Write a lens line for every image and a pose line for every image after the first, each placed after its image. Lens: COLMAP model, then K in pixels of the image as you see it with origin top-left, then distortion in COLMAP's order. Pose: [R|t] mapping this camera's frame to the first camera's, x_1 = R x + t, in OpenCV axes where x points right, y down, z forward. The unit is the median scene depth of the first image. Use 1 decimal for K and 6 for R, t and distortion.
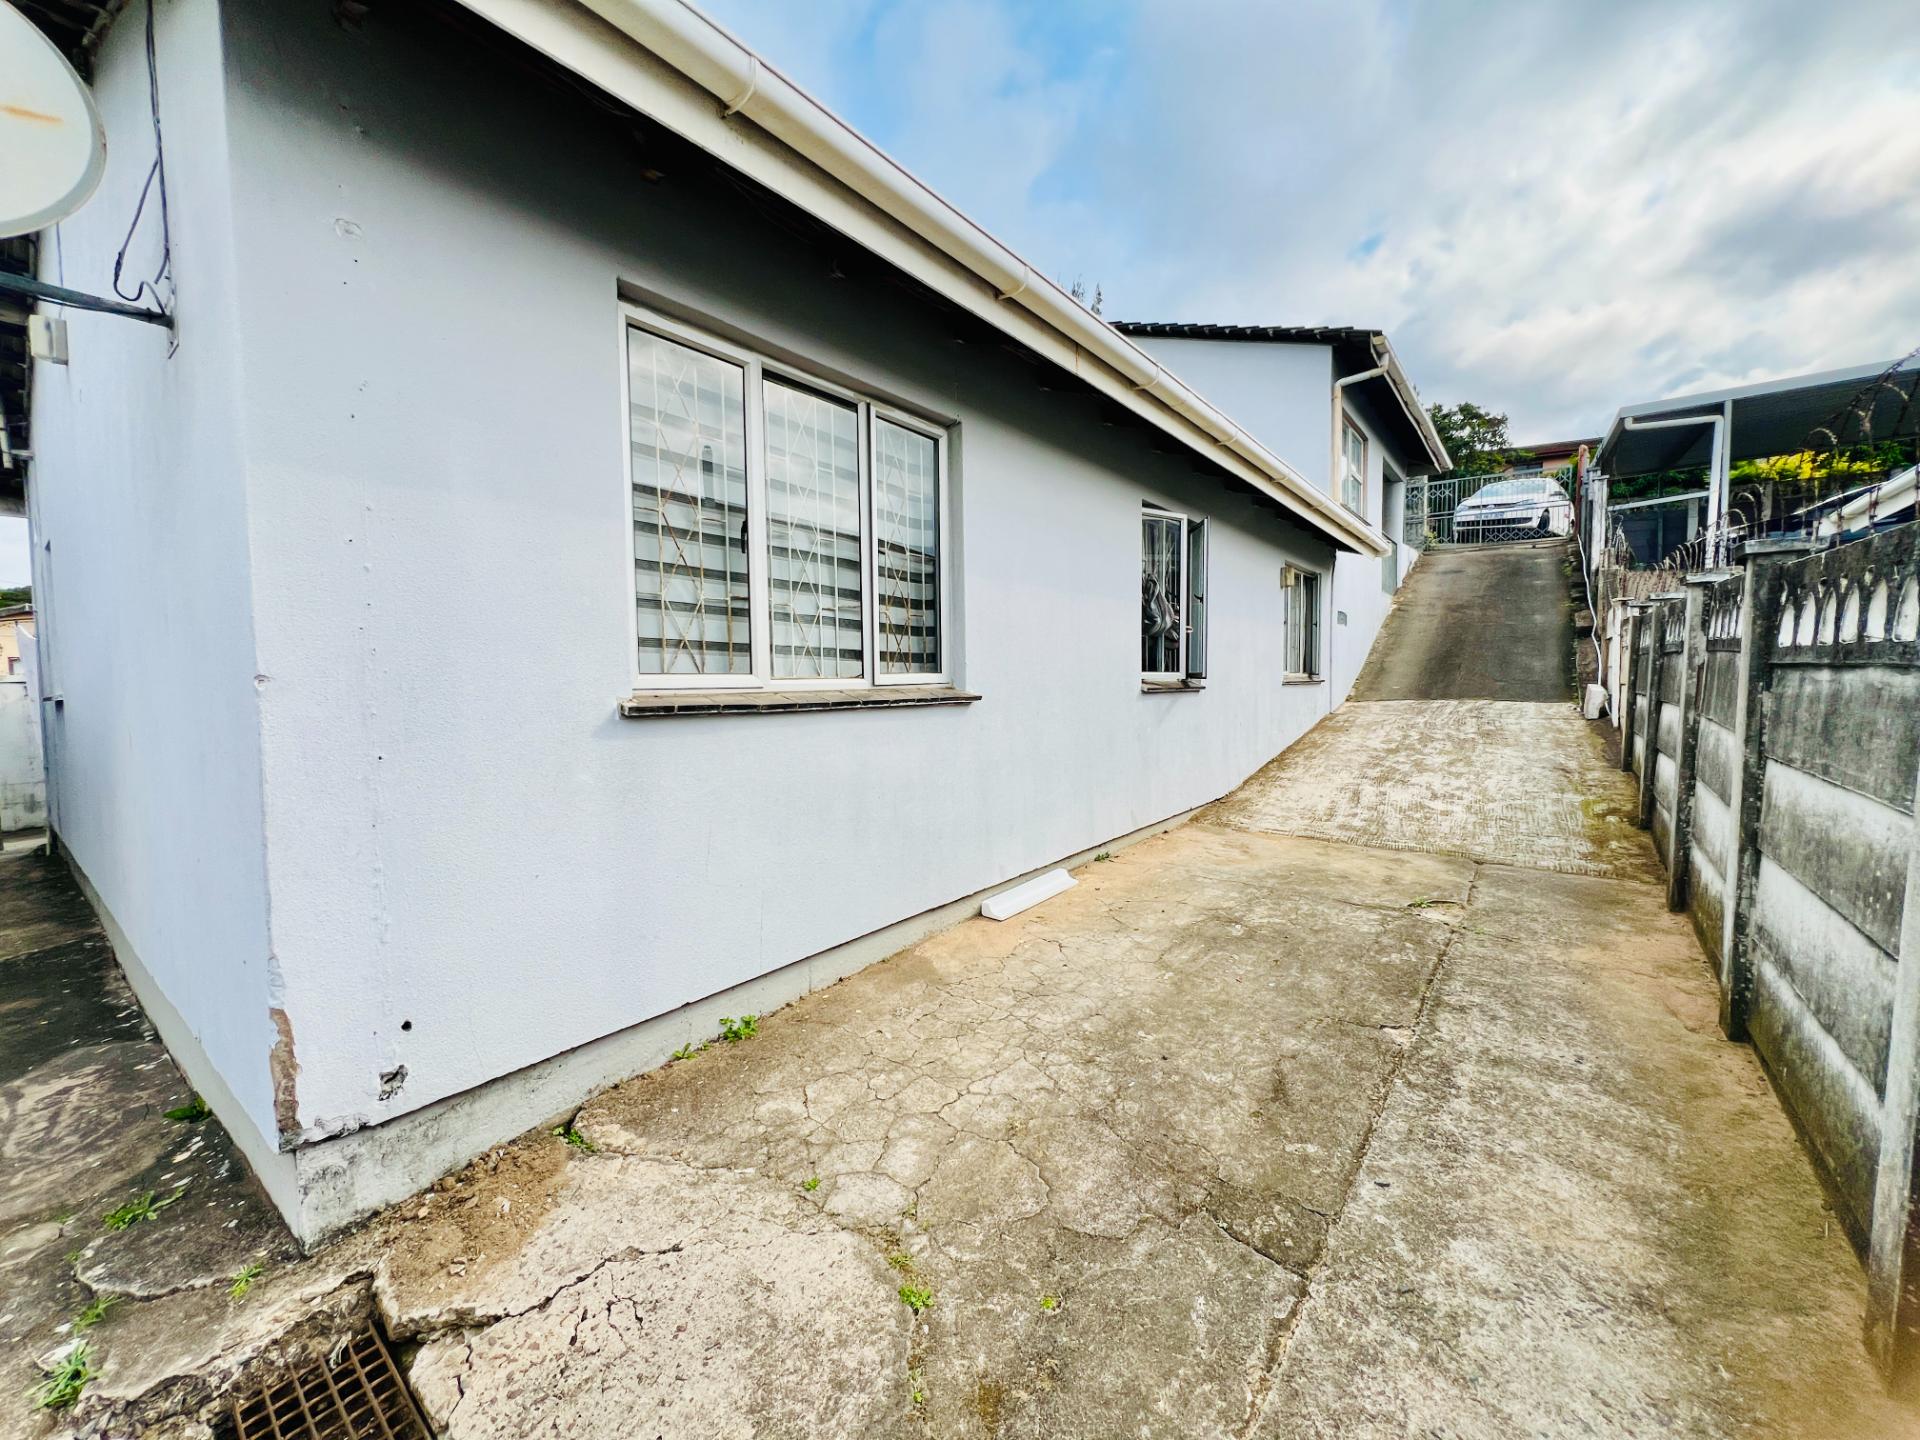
lens RADIAL K [[764.5, 0, 956.5], [0, 764.5, 717.8], [0, 0, 1]] dist [-0.002962, 0.000413]
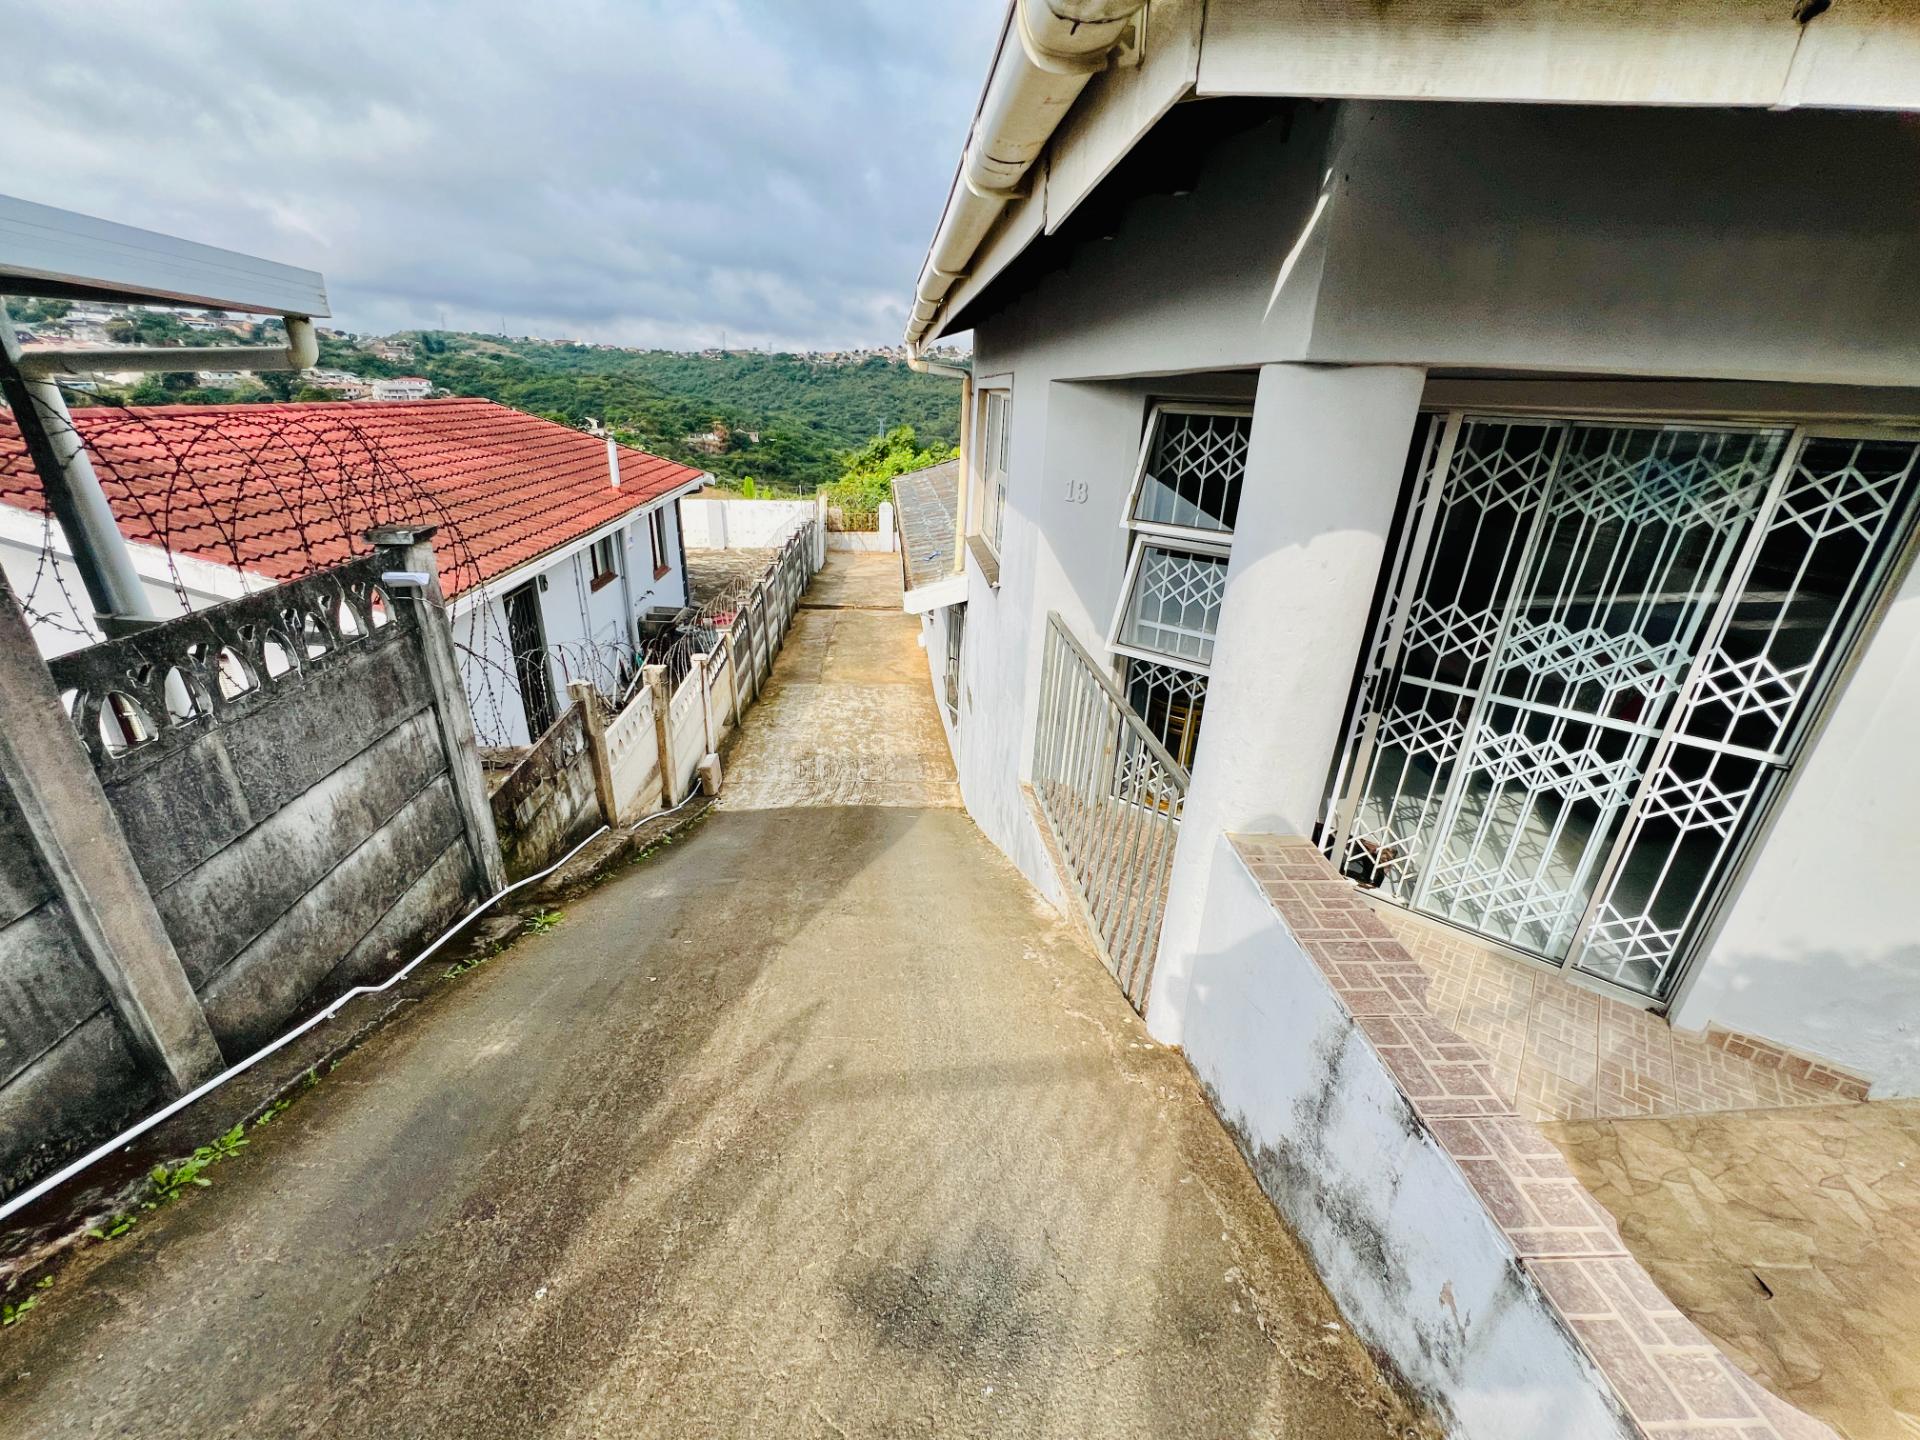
lens RADIAL K [[766.2, 0, 957.9], [0, 766.2, 717.6], [0, 0, 1]] dist [-0.003668, 0.000883]
pose [[-0.730234, 0.248579, -0.636370, 2.828354], [-0.069479, 0.899609, 0.431133, -1.215813], [0.679655, 0.359042, -0.639655, 4.227230]]
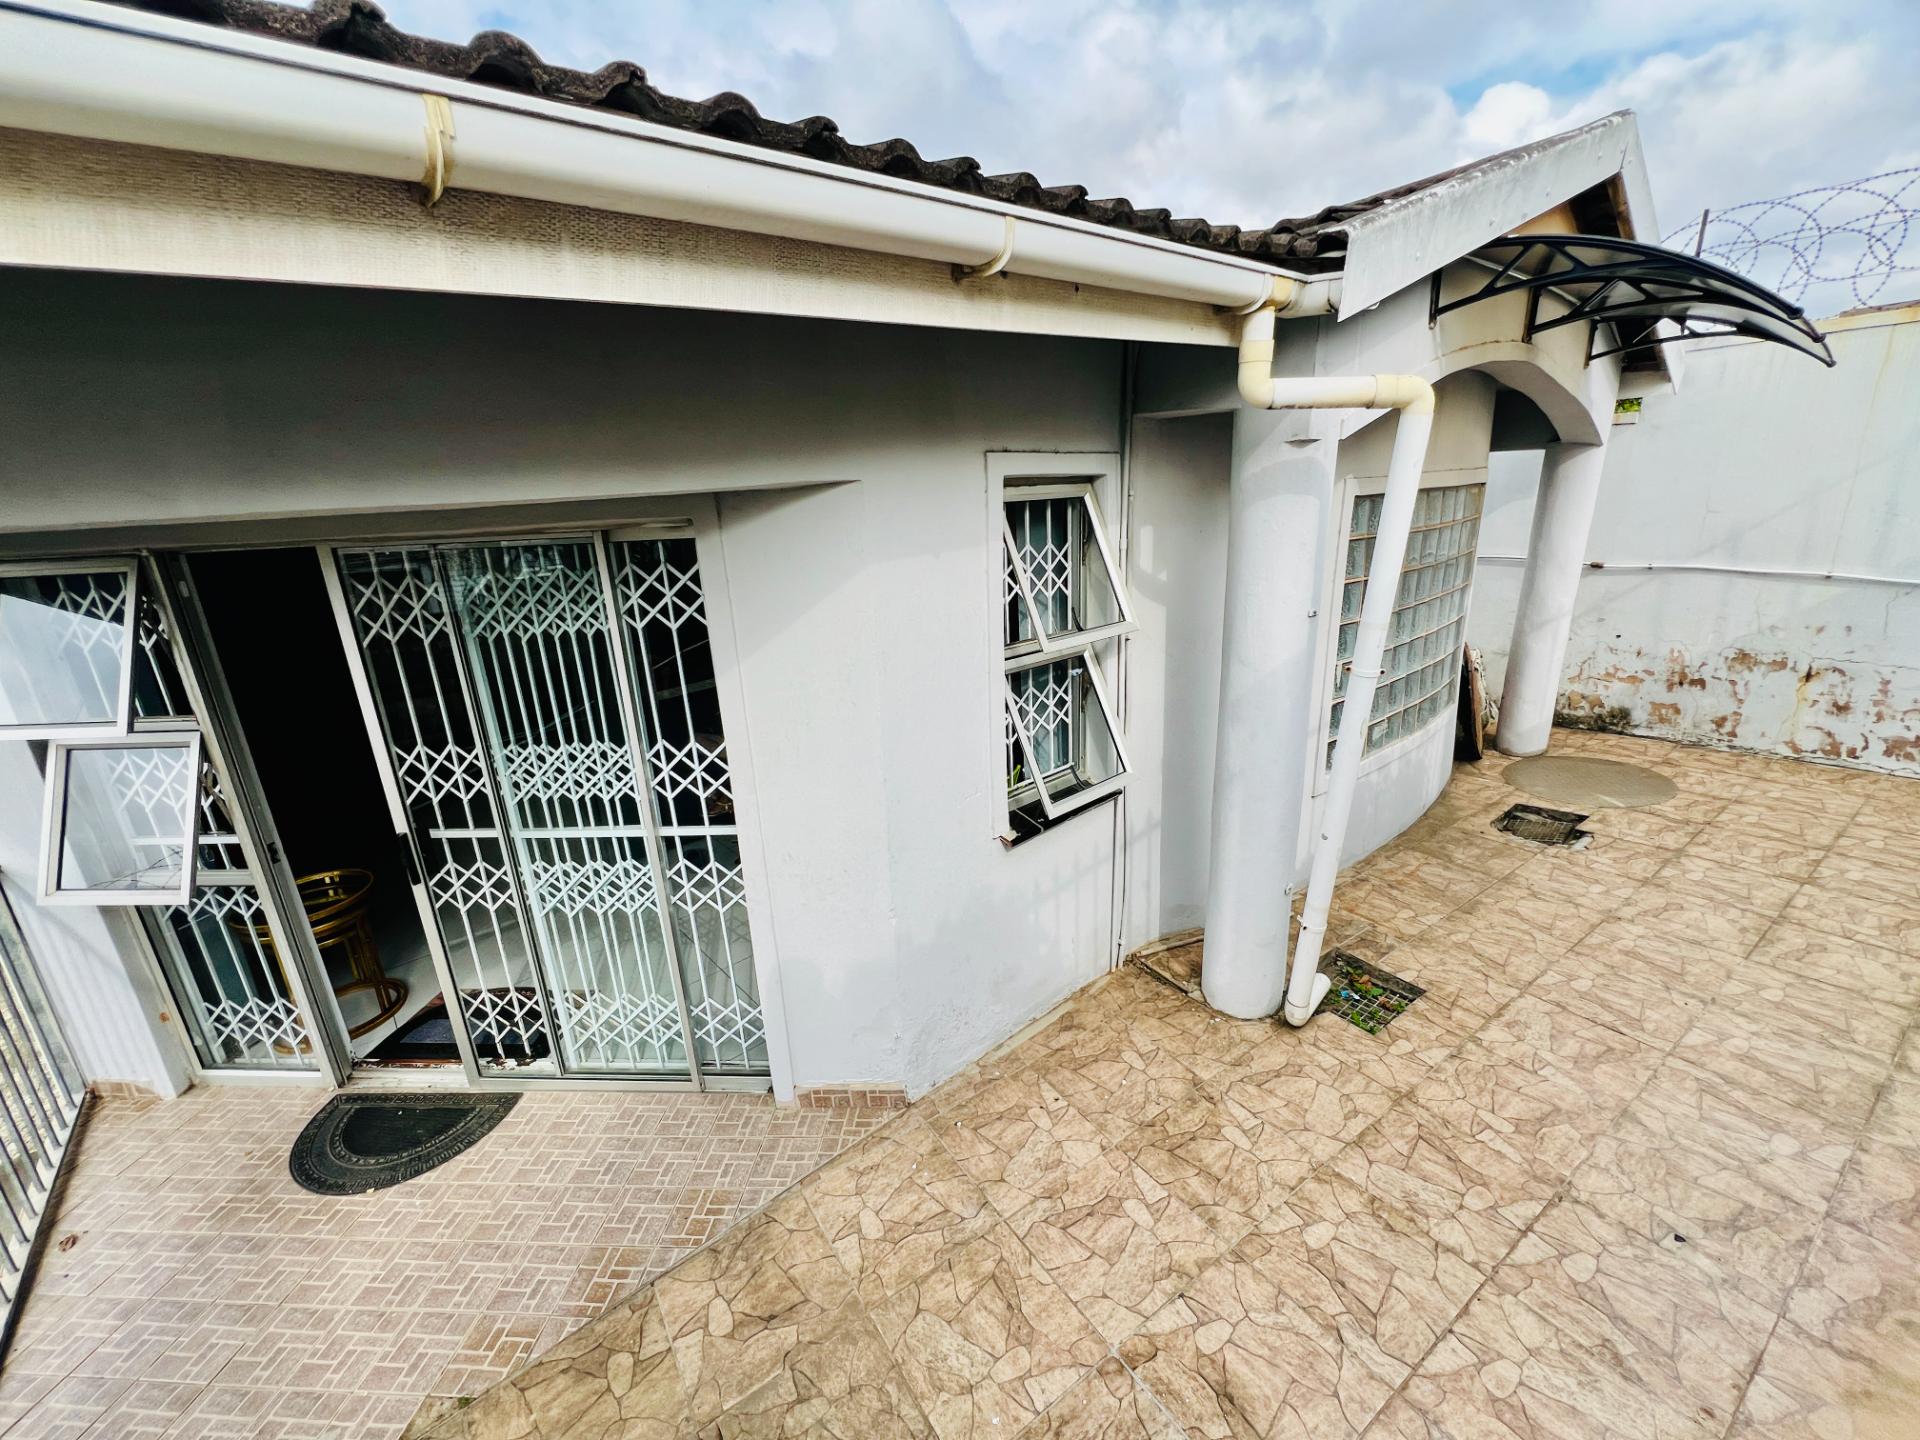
lens RADIAL K [[769.1, 0, 957.1], [0, 769.1, 716.5], [0, 0, 1]] dist [-0.001205, 0.000379]
pose [[-0.198539, 0.301833, -0.932459, 2.446196], [-0.007840, 0.950879, 0.309465, -1.263943], [0.980062, 0.068751, -0.186420, 4.641161]]
